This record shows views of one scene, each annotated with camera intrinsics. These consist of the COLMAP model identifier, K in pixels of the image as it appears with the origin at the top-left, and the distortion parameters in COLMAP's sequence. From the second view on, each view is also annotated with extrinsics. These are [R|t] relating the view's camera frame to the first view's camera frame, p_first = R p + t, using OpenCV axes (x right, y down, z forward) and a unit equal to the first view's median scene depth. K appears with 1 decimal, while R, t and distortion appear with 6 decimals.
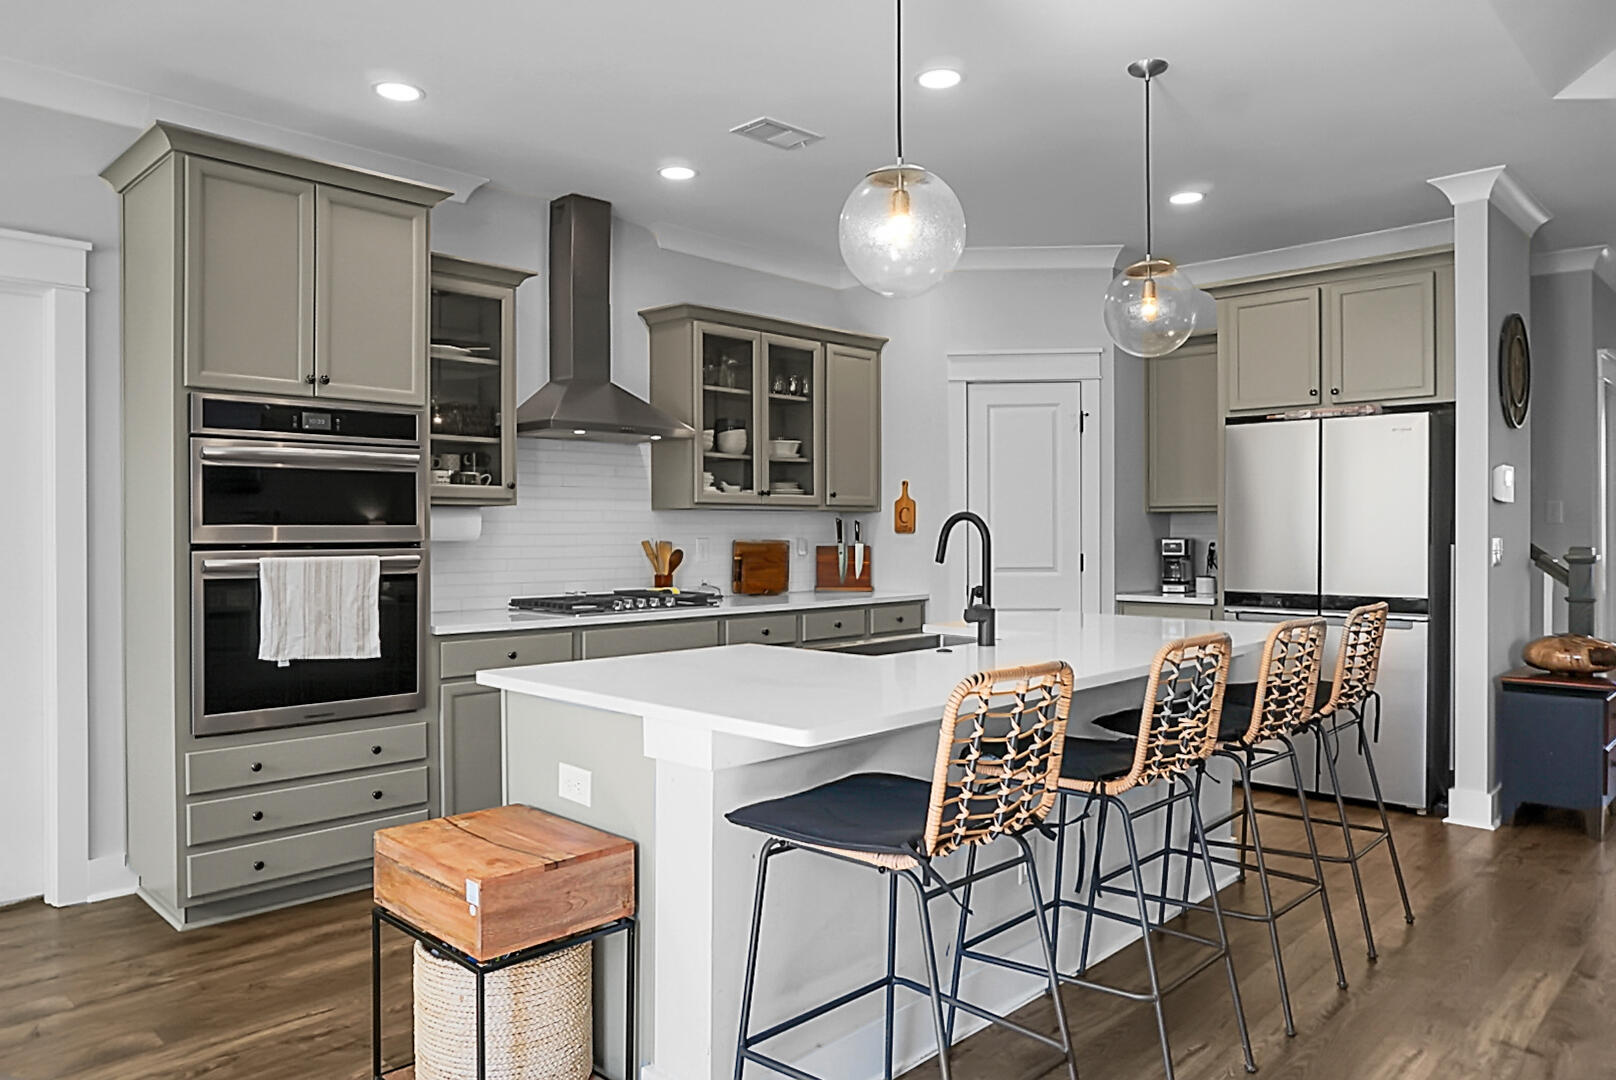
lens RADIAL K [[1081.0, 0, 802.1], [0, 1081.0, 544.2], [0, 0, 1]] dist [-0.052295, 0.035757]
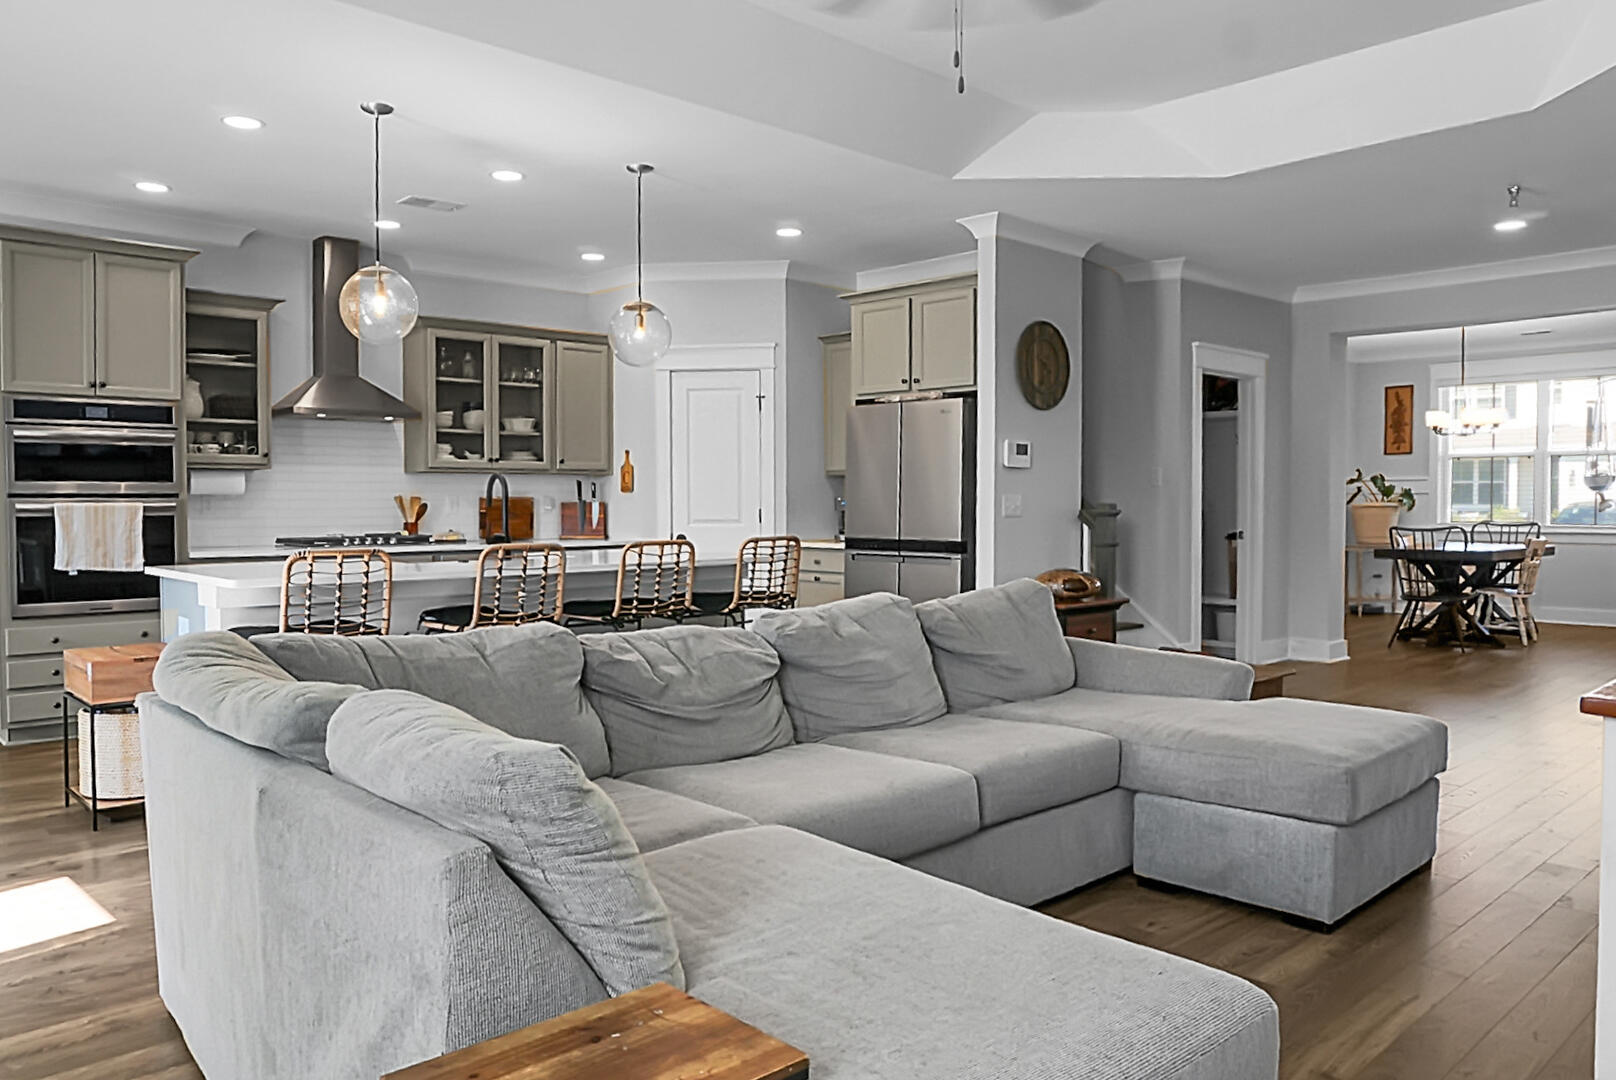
lens RADIAL K [[1173.5, 0, 812.8], [0, 1173.5, 541.6], [0, 0, 1]] dist [-0.059778, 0.042352]
pose [[0.999361, 0.004401, -0.035476, 0.432881], [-0.003583, 0.999727, 0.023070, 0.017940], [0.035568, -0.022928, 0.999104, -0.415460]]
